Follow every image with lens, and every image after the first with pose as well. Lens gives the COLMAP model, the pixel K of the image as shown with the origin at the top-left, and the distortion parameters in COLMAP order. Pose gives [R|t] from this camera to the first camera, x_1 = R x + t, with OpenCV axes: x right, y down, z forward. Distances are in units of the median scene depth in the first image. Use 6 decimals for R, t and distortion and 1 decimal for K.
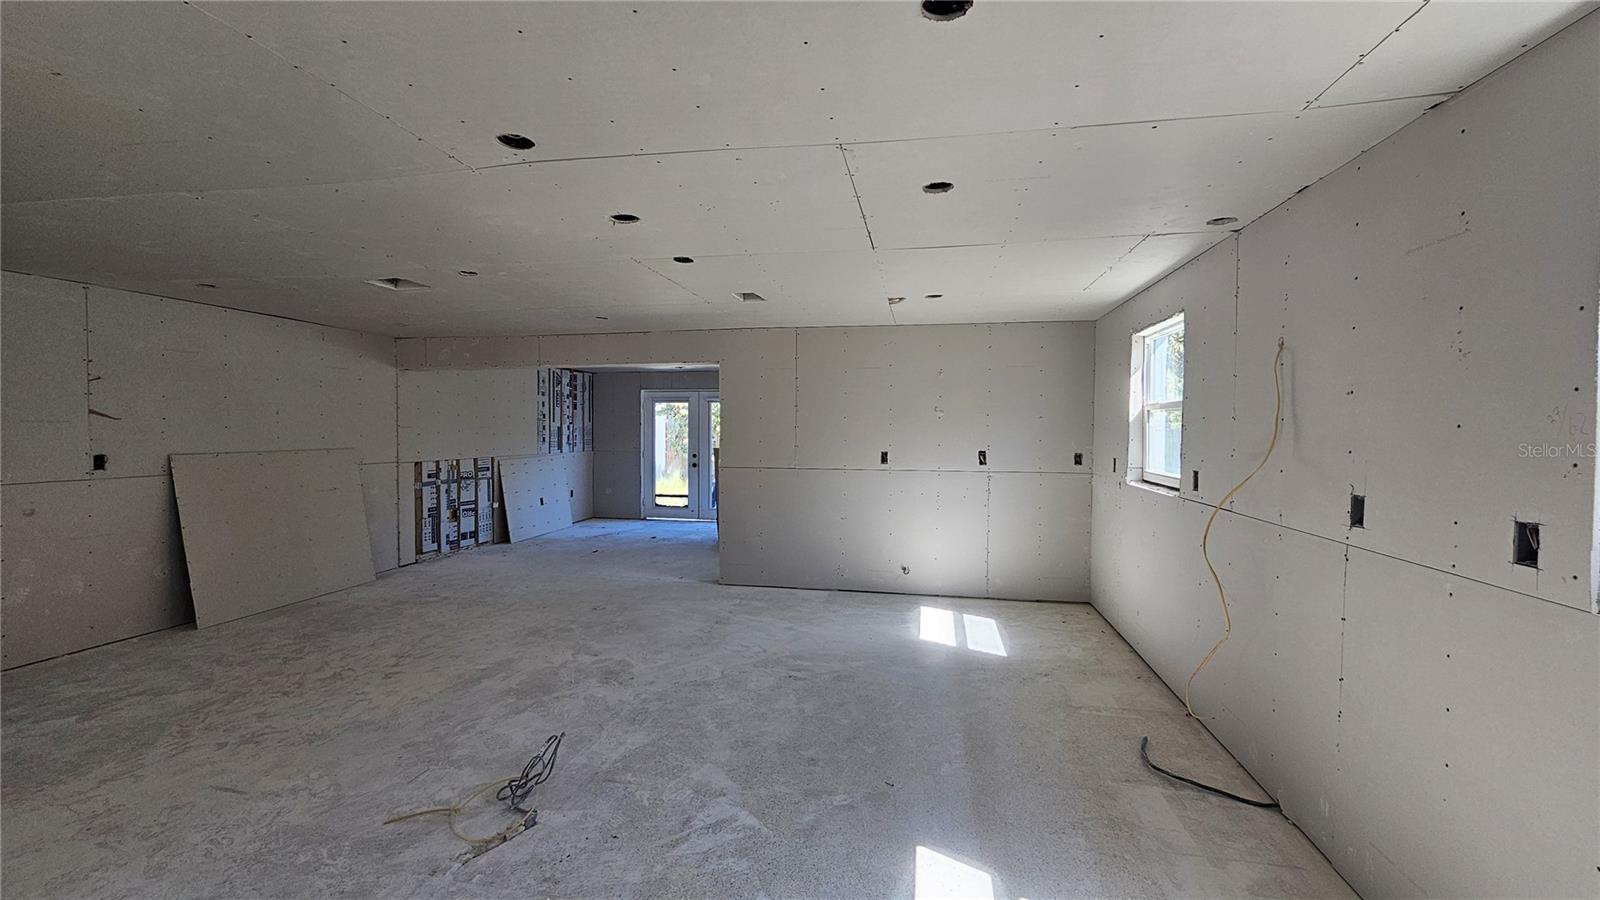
lens RADIAL K [[657.2, 0, 798.5], [0, 657.2, 448.1], [0, 0, 1]] dist [-0.002817, 0.001658]
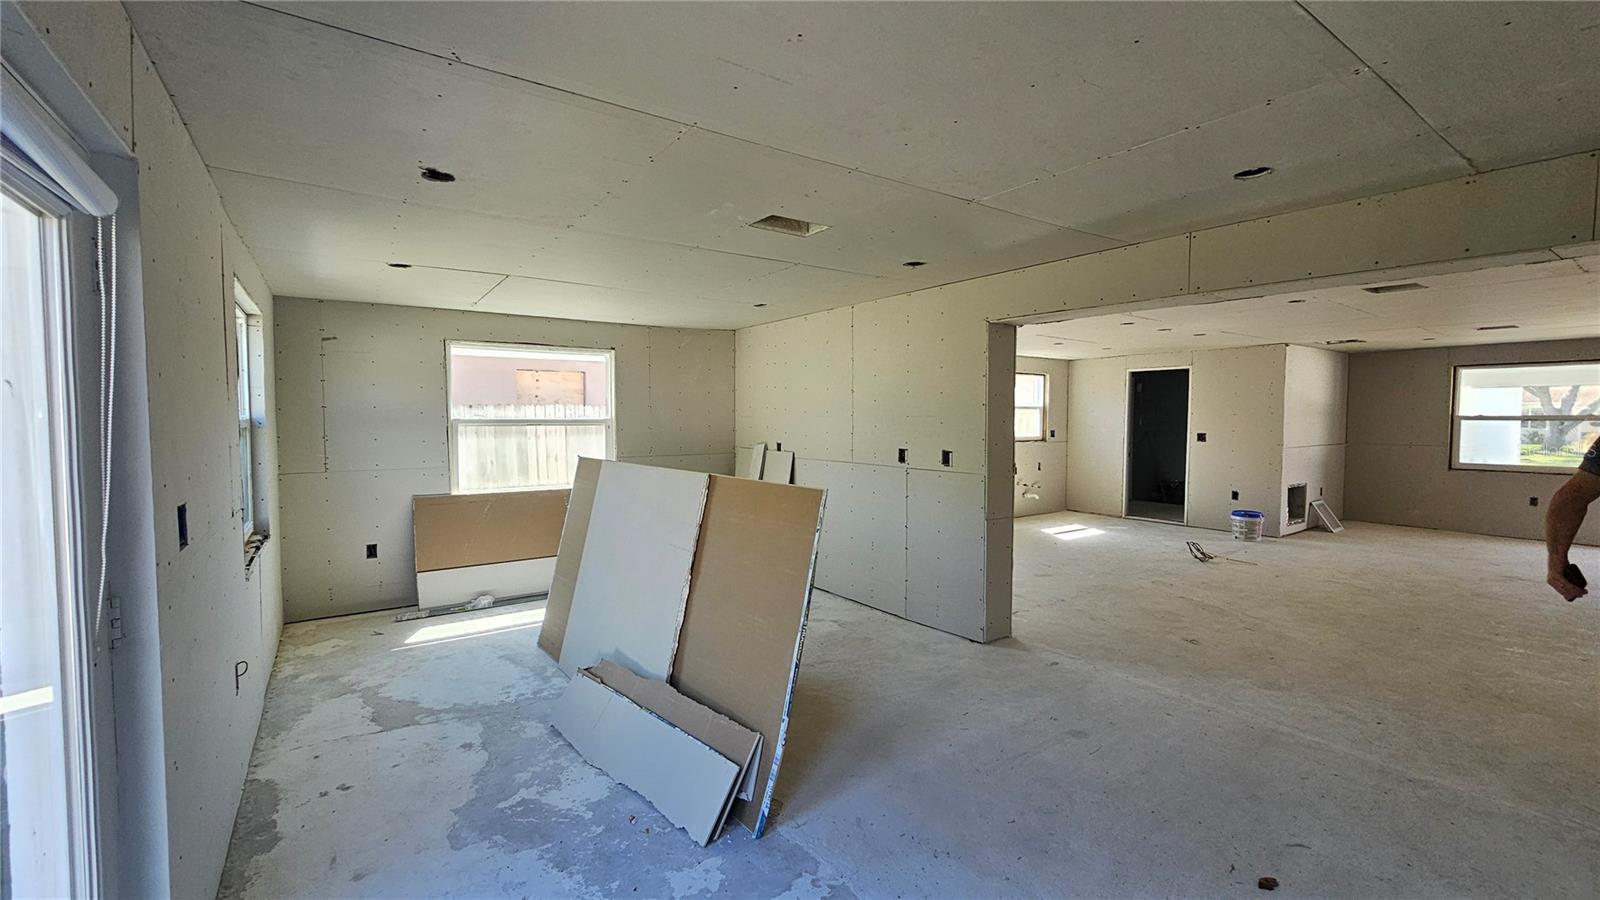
lens RADIAL K [[657.2, 0, 800.7], [0, 657.2, 438.1], [0, 0, 1]] dist [-0.002817, 0.001658]
pose [[-0.723234, -0.029882, 0.689957, -0.587247], [0.016146, 0.998059, 0.060150, -0.075377], [-0.690415, 0.054642, -0.721347, 2.211157]]
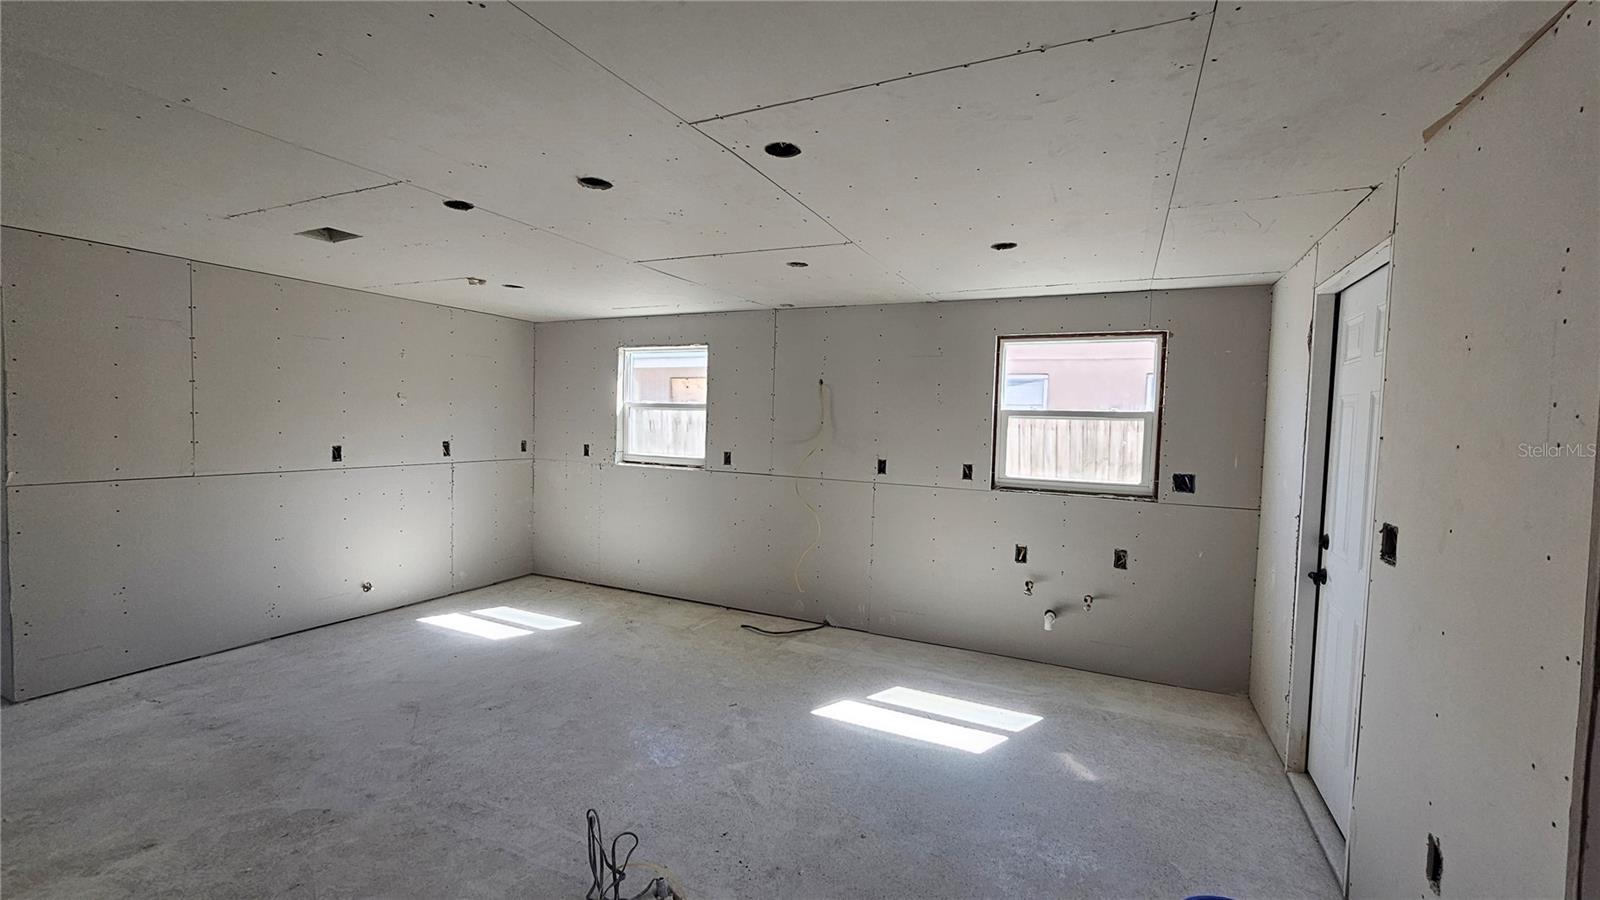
lens RADIAL K [[657.2, 0, 803.0], [0, 657.2, 450.7], [0, 0, 1]] dist [-0.002817, 0.001658]
pose [[0.251720, -0.043752, 0.966811, -0.619795], [0.005057, 0.999023, 0.043893, -0.026055], [-0.967787, -0.006159, 0.251696, 0.319966]]
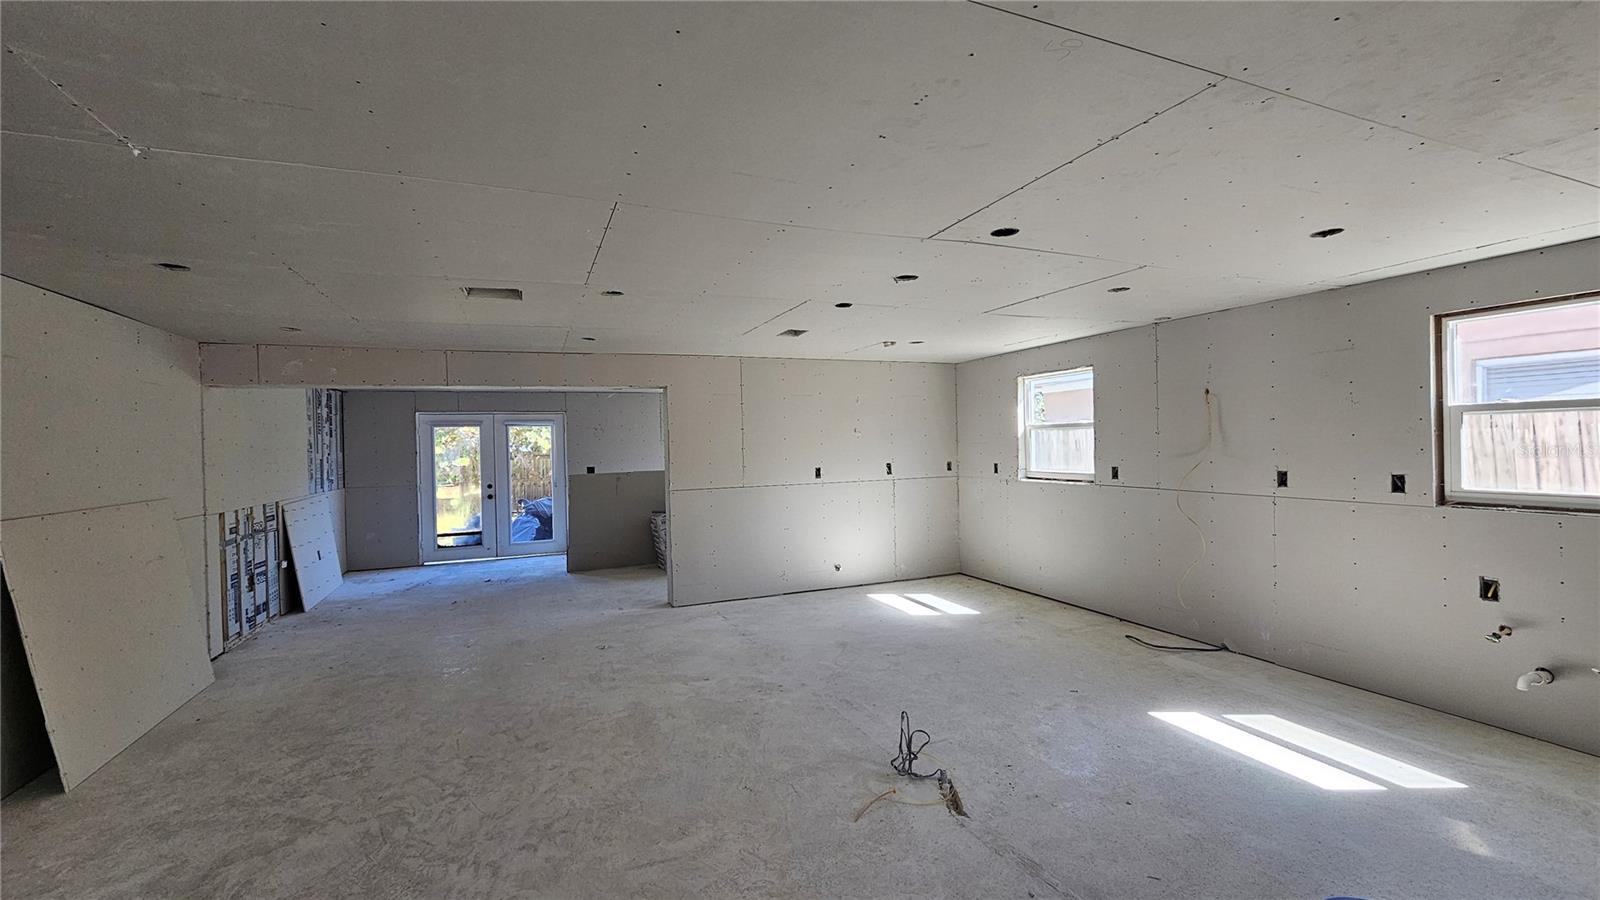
lens RADIAL K [[657.2, 0, 797.4], [0, 657.2, 448.3], [0, 0, 1]] dist [-0.002817, 0.001658]
pose [[0.833640, -0.028868, 0.551553, -0.673062], [0.045268, 0.998844, -0.016140, -0.014424], [-0.550449, 0.038422, 0.833984, 0.065813]]
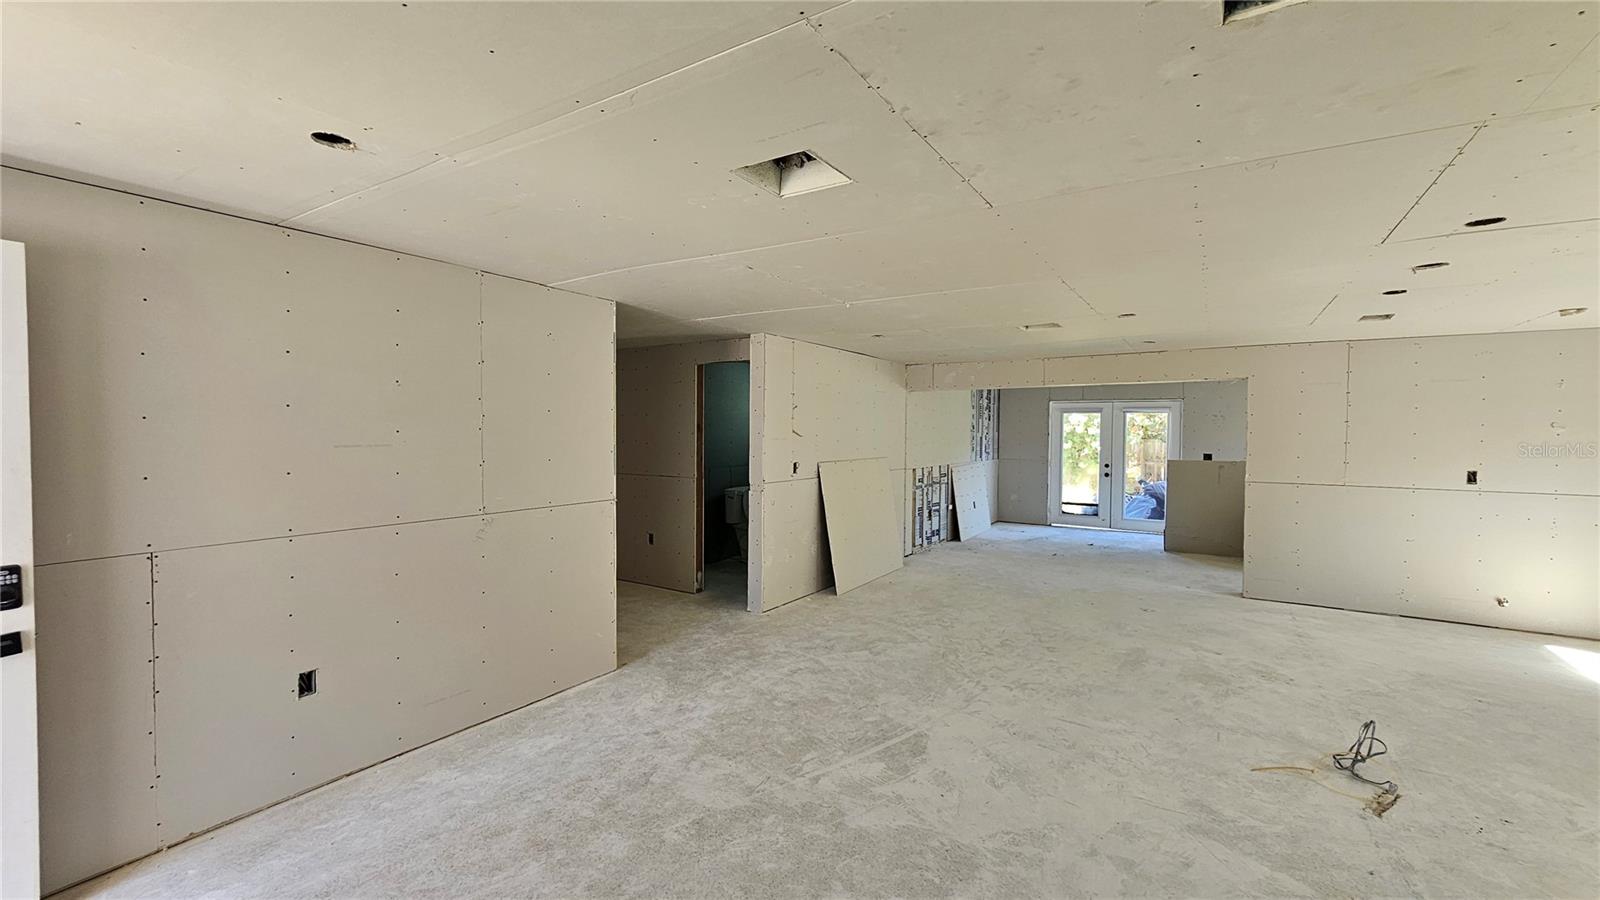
lens RADIAL K [[657.2, 0, 795.6], [0, 657.2, 446.1], [0, 0, 1]] dist [-0.002817, 0.001658]
pose [[0.928446, 0.010541, -0.371317, -0.512057], [-0.013283, 0.999900, -0.004827, -0.015957], [0.371229, 0.009414, 0.928494, -0.260003]]
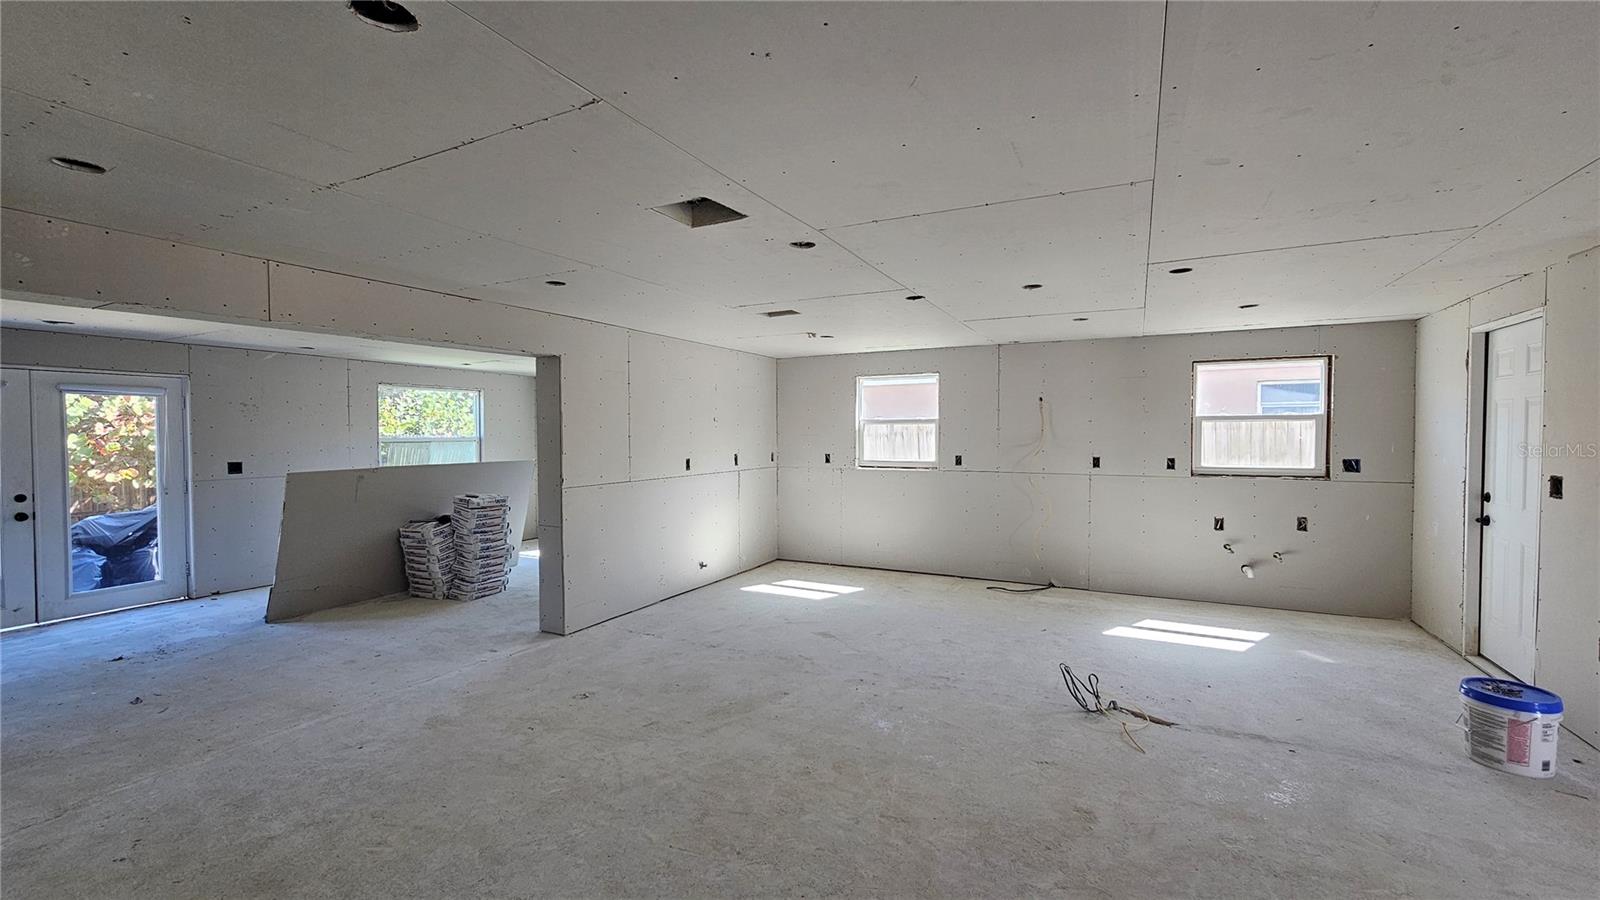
lens RADIAL K [[657.2, 0, 798.1], [0, 657.2, 448.0], [0, 0, 1]] dist [-0.002817, 0.001658]
pose [[0.281465, -0.030103, 0.959099, -1.053264], [0.036138, 0.999131, 0.020755, -0.034538], [-0.958891, 0.028818, 0.282308, 0.660534]]
